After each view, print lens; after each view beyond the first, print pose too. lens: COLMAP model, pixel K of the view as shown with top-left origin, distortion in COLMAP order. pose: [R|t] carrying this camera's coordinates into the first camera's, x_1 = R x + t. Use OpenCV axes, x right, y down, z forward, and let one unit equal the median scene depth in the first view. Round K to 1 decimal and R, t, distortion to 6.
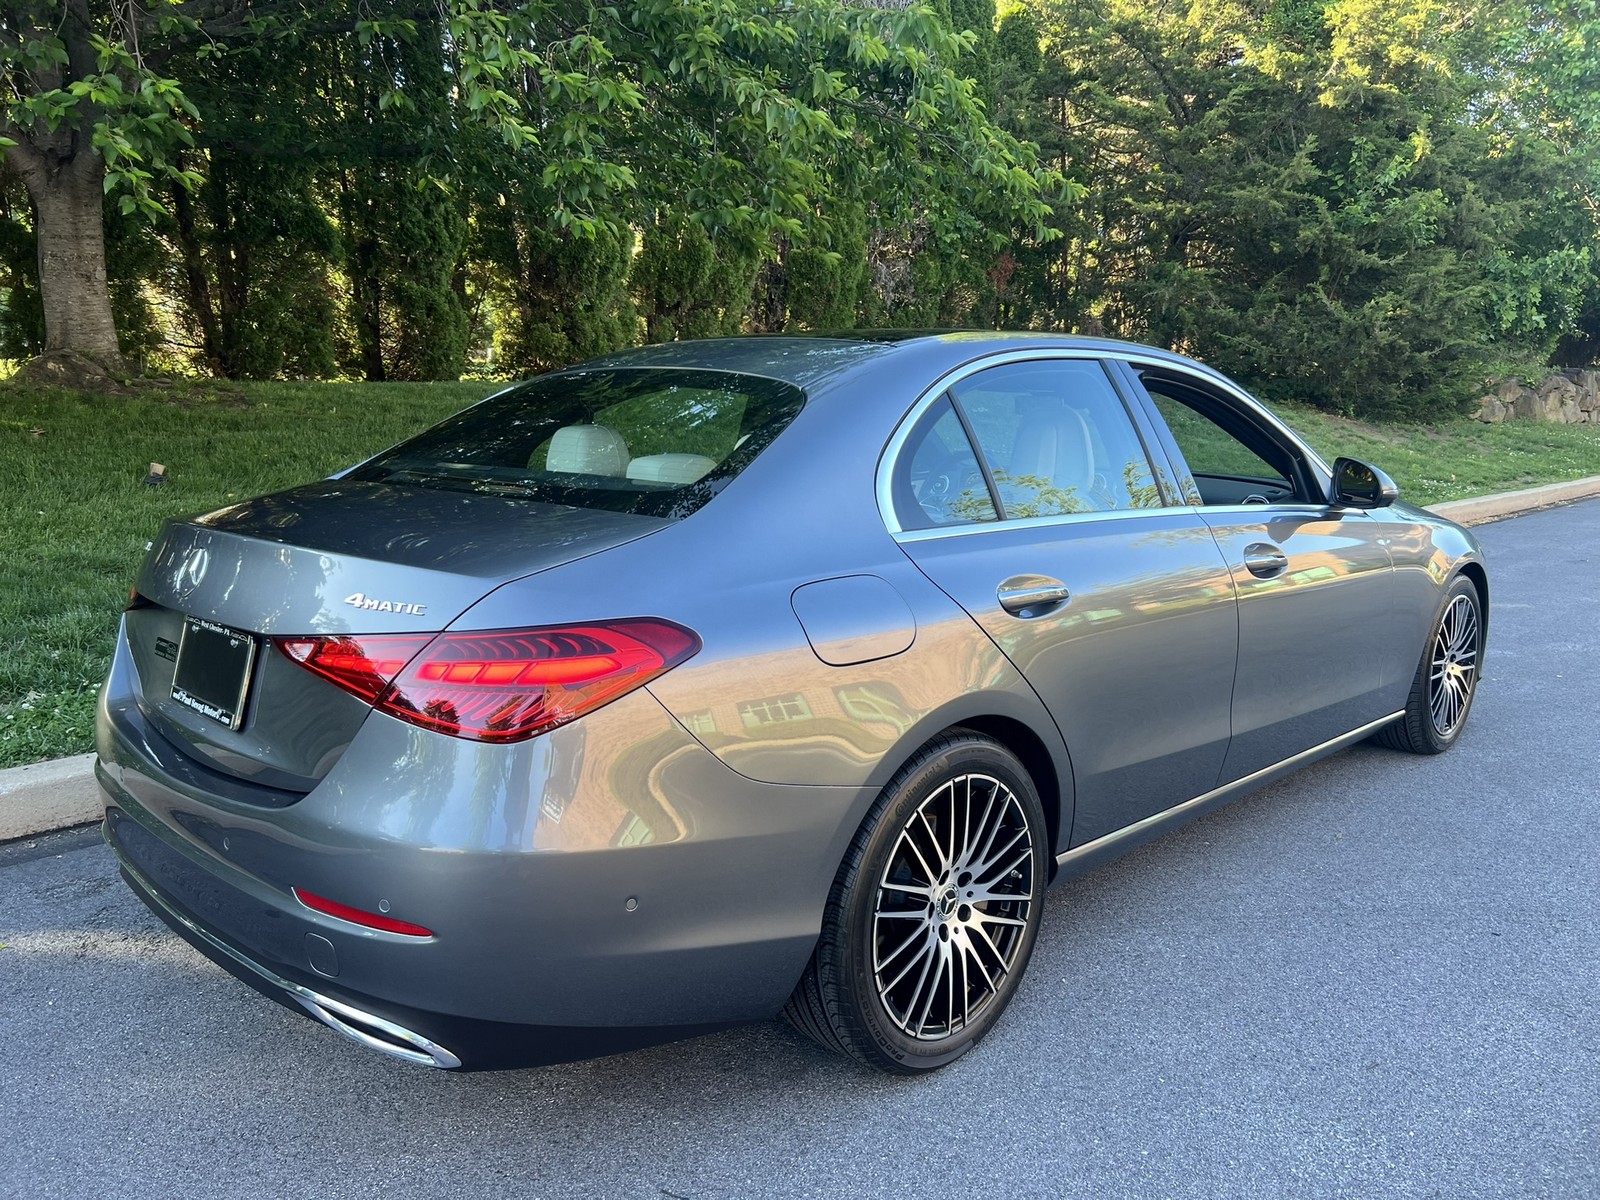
lens RADIAL K [[1213.4, 0, 797.2], [0, 1213.4, 590.4], [0, 0, 1]] dist [0.052592, -0.069282]
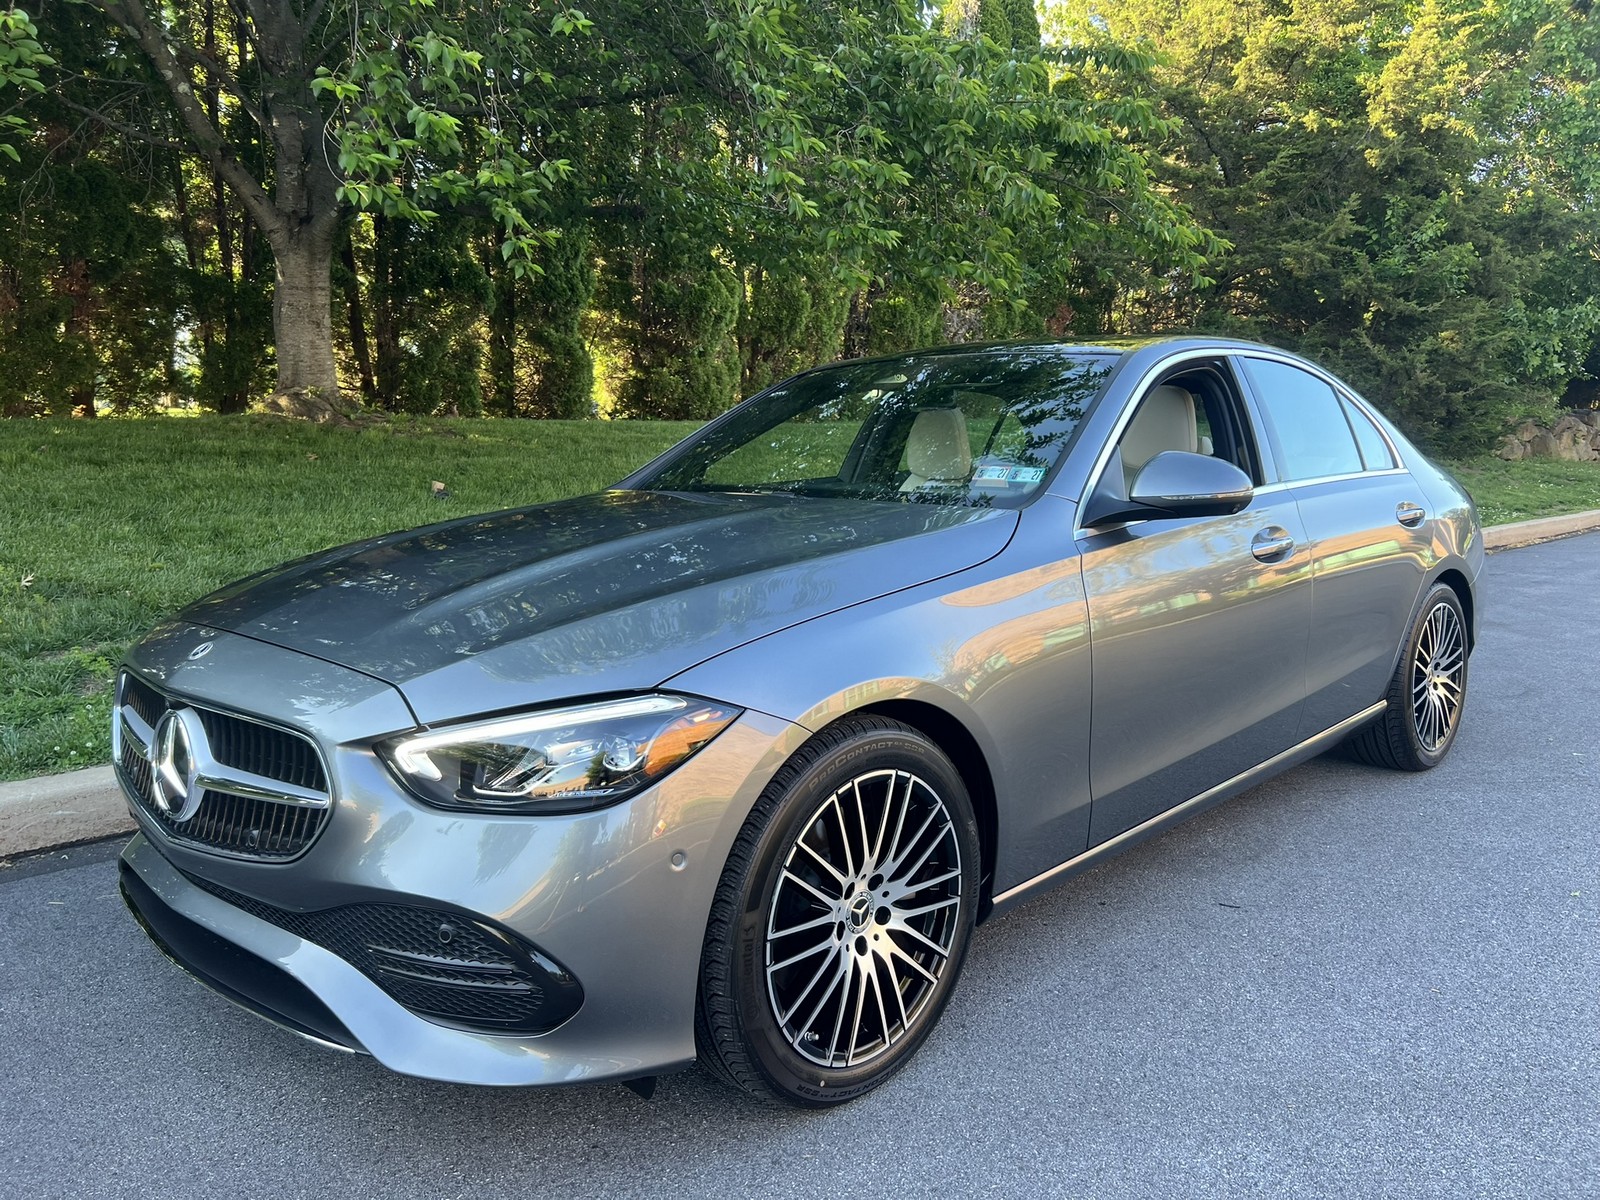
lens RADIAL K [[1214.0, 0, 801.5], [0, 1214.0, 593.7], [0, 0, 1]] dist [0.075088, -0.100193]
pose [[0.999897, -0.004968, 0.013467, -0.083358], [0.005469, 0.999285, -0.037414, 0.020432], [-0.013272, 0.037484, 0.999209, -0.068820]]
